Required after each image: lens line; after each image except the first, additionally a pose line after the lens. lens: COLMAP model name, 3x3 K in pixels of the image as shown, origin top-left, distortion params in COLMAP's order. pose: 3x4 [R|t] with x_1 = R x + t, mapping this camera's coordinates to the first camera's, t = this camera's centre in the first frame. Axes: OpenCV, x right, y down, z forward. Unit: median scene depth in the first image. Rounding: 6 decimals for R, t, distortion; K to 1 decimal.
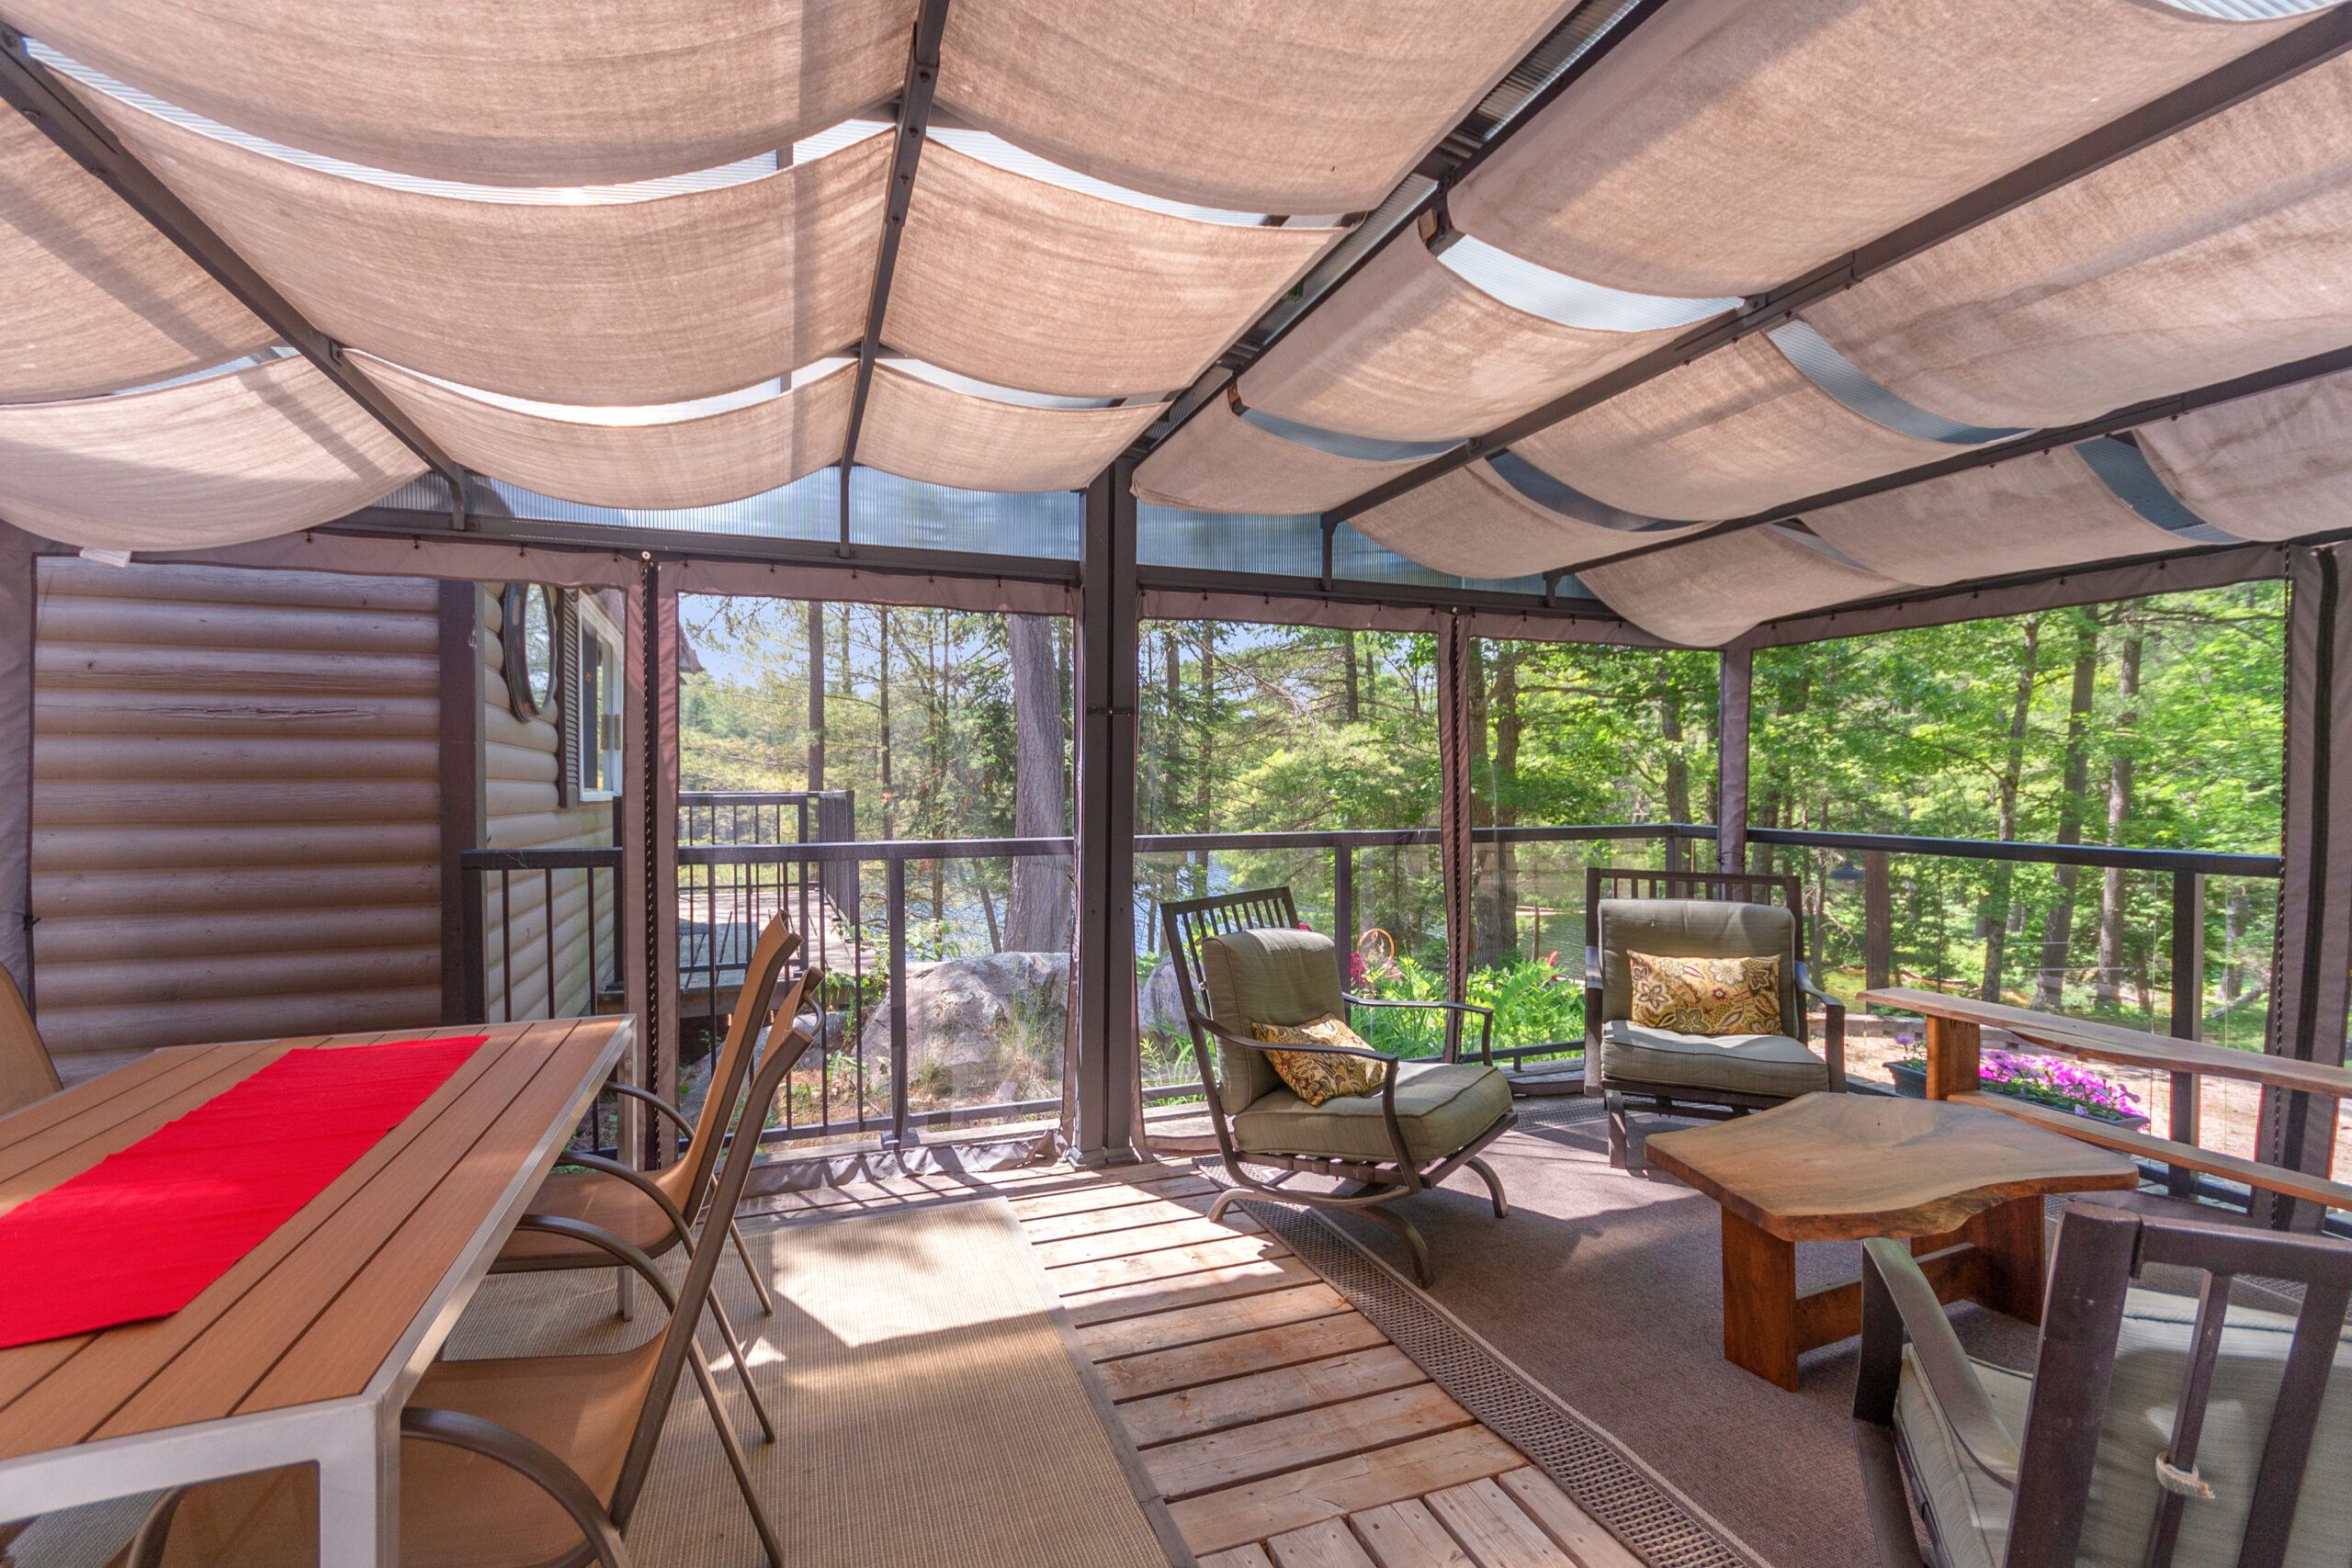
lens RADIAL K [[1034.8, 0, 1172.5], [0, 1034.8, 791.2], [0, 0, 1]] dist [0.007623, -0.003163]
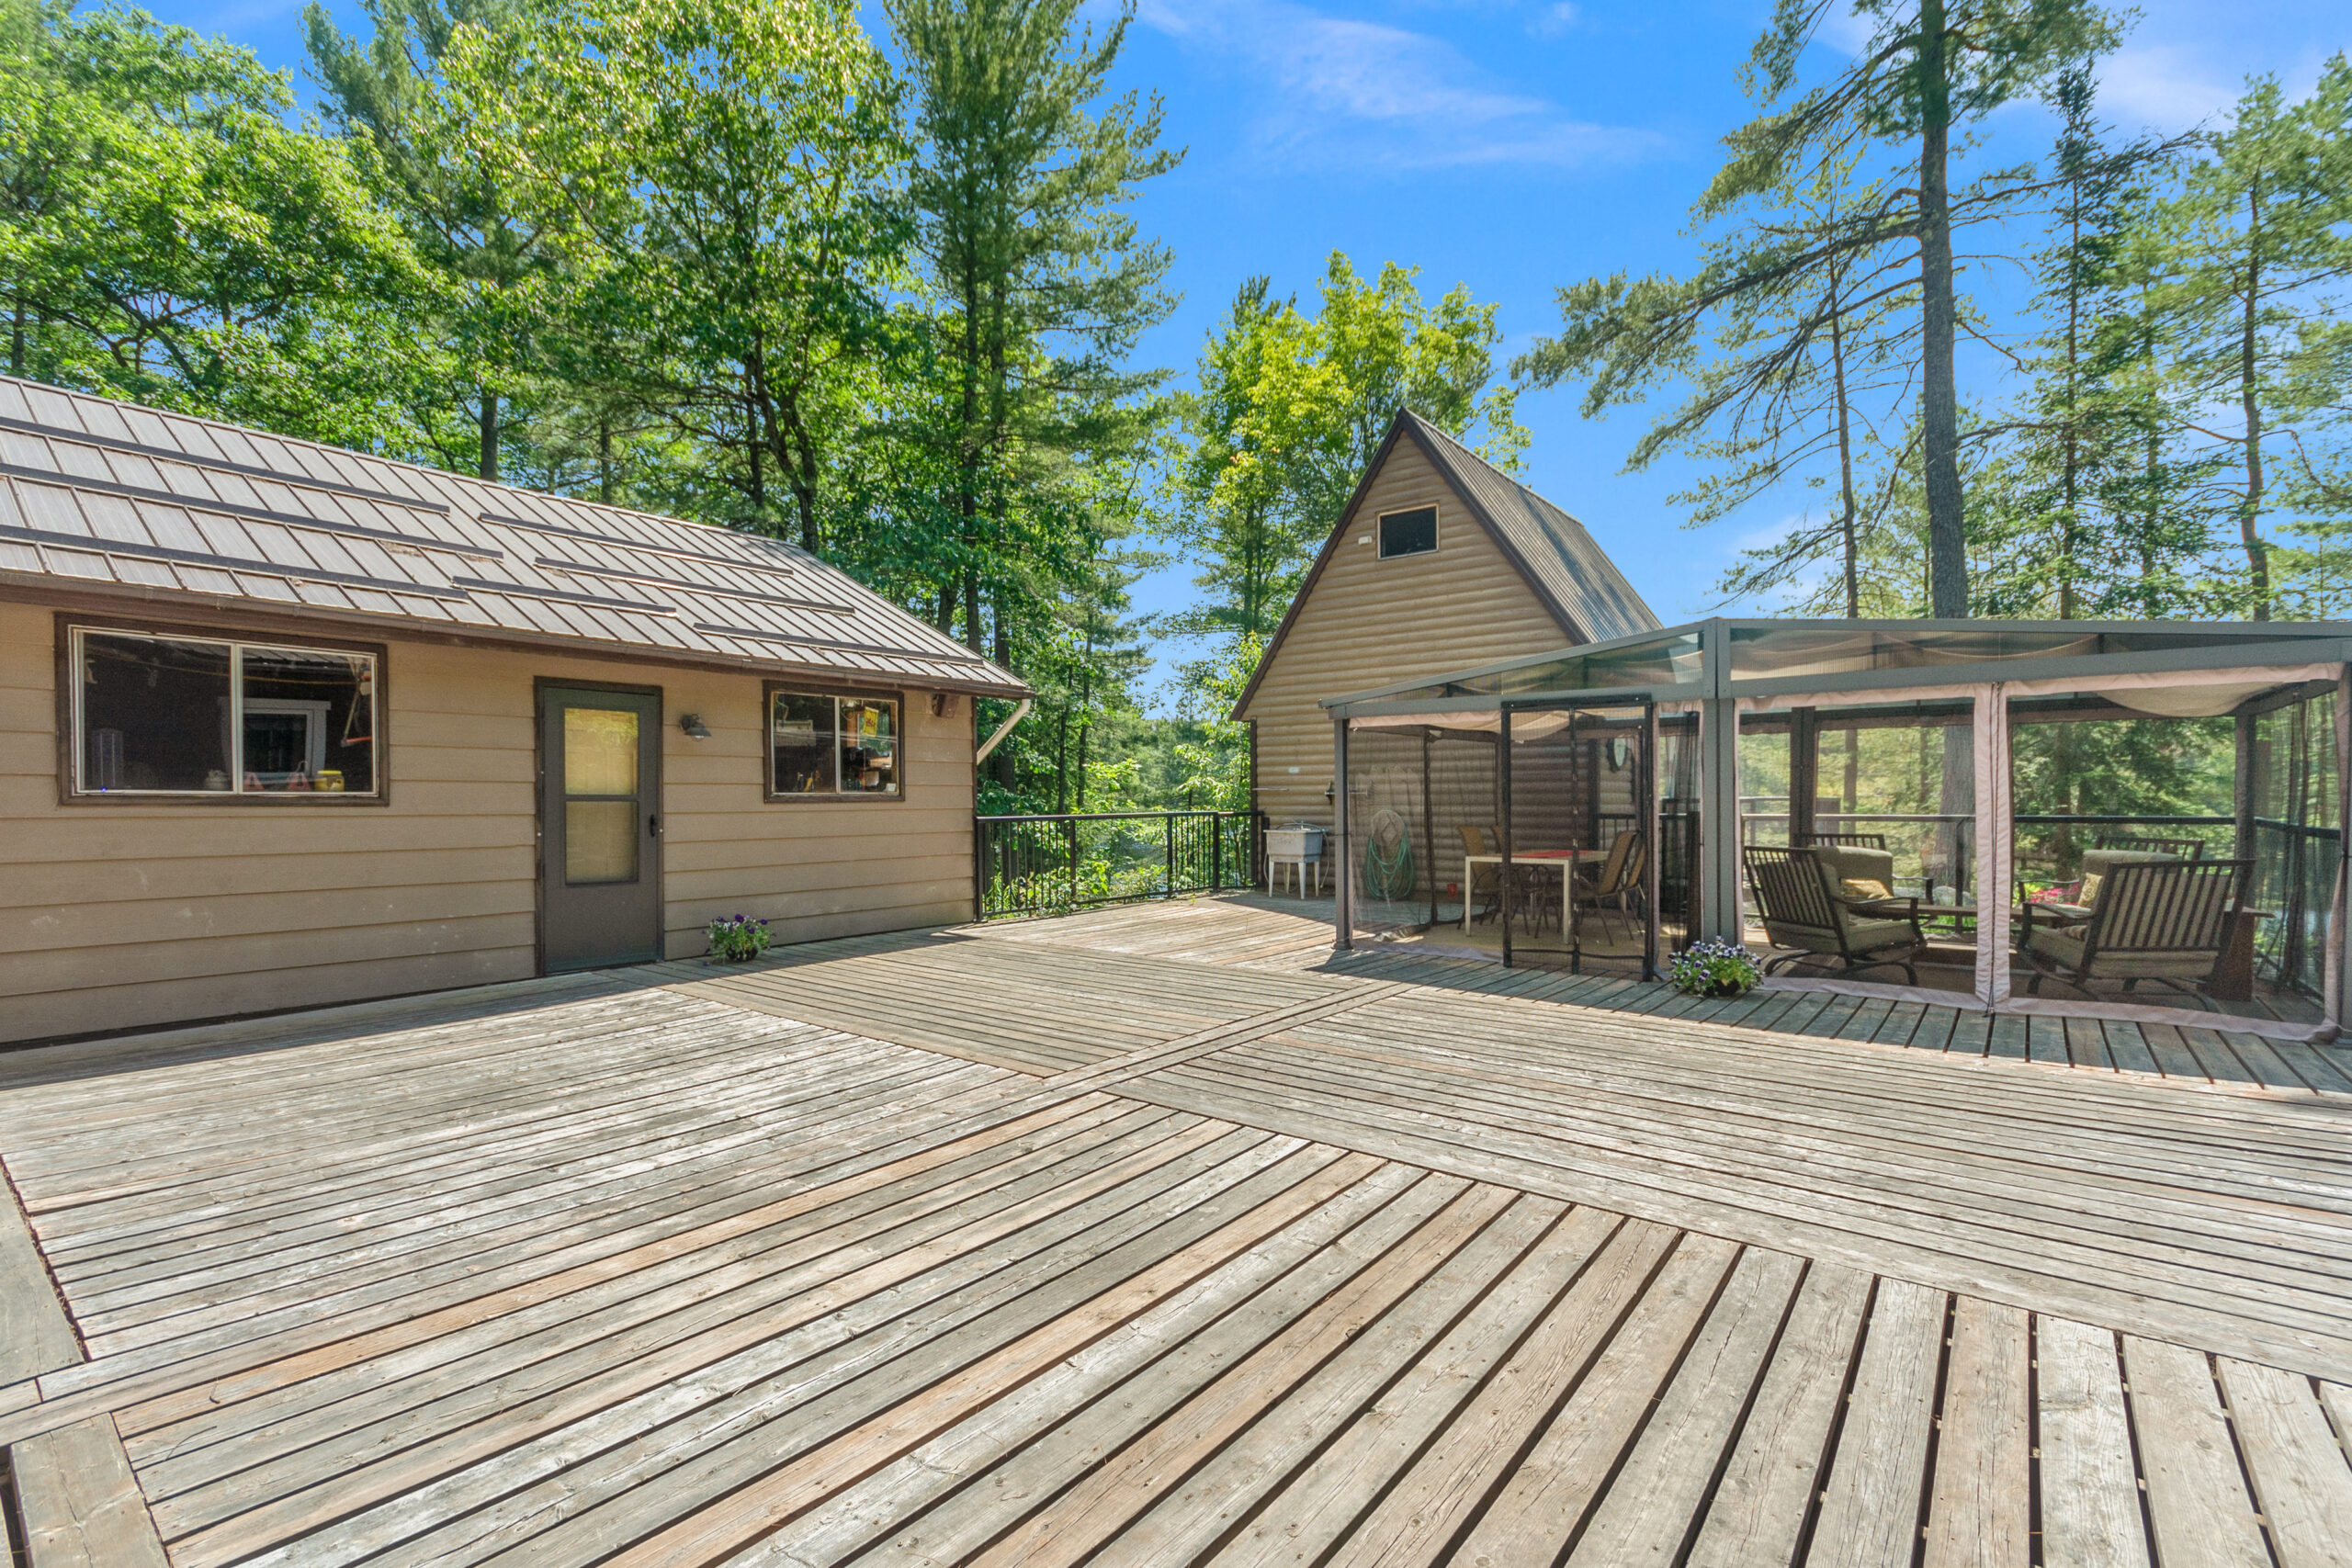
lens RADIAL K [[1034.8, 0, 1174.6], [0, 1034.8, 798.7], [0, 0, 1]] dist [0.007623, -0.003163]
pose [[0.517096, 0.003015, -0.855922, 1.333460], [-0.001139, 0.999995, 0.002835, 0.001176], [0.855927, -0.000491, 0.517097, -1.705111]]
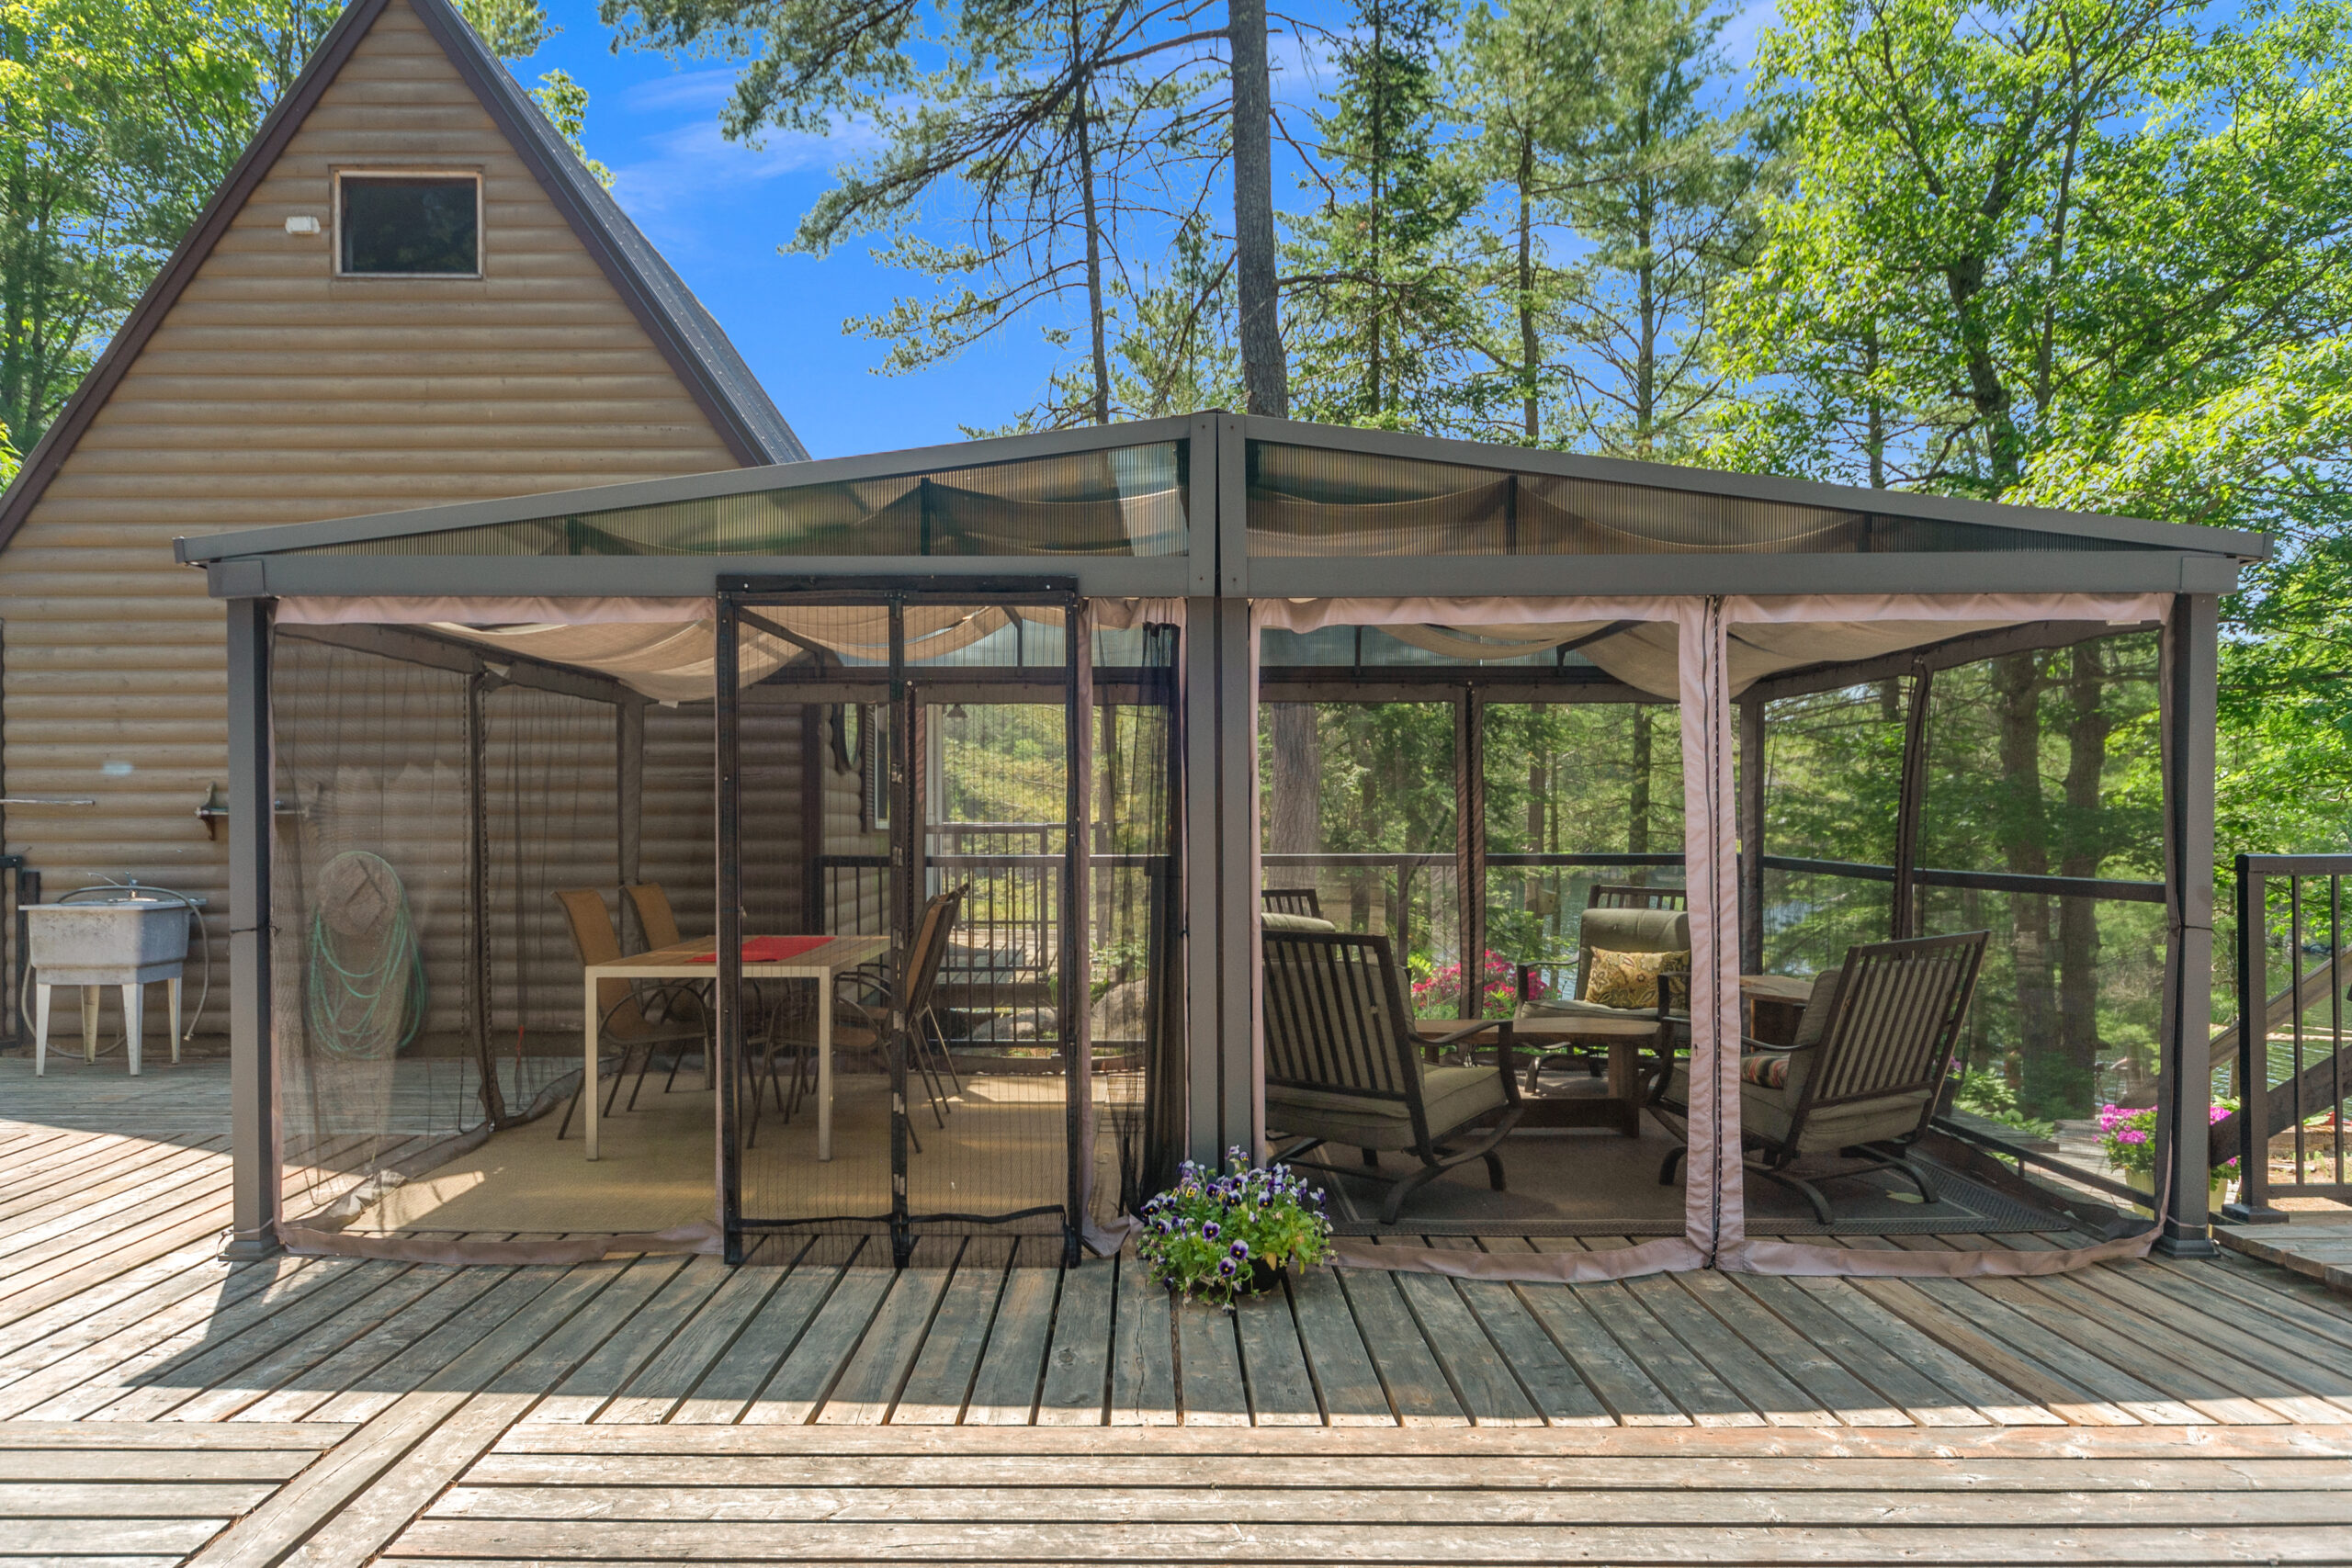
lens RADIAL K [[1647.9, 0, 1135.5], [0, 1647.9, 831.0], [0, 0, 1]] dist [-0.006714, -0.002171]
pose [[0.934442, 0.005198, -0.356078, 0.666109], [-0.003521, 0.999979, 0.005357, 0.001525], [0.356098, -0.003752, 0.934441, -1.156882]]
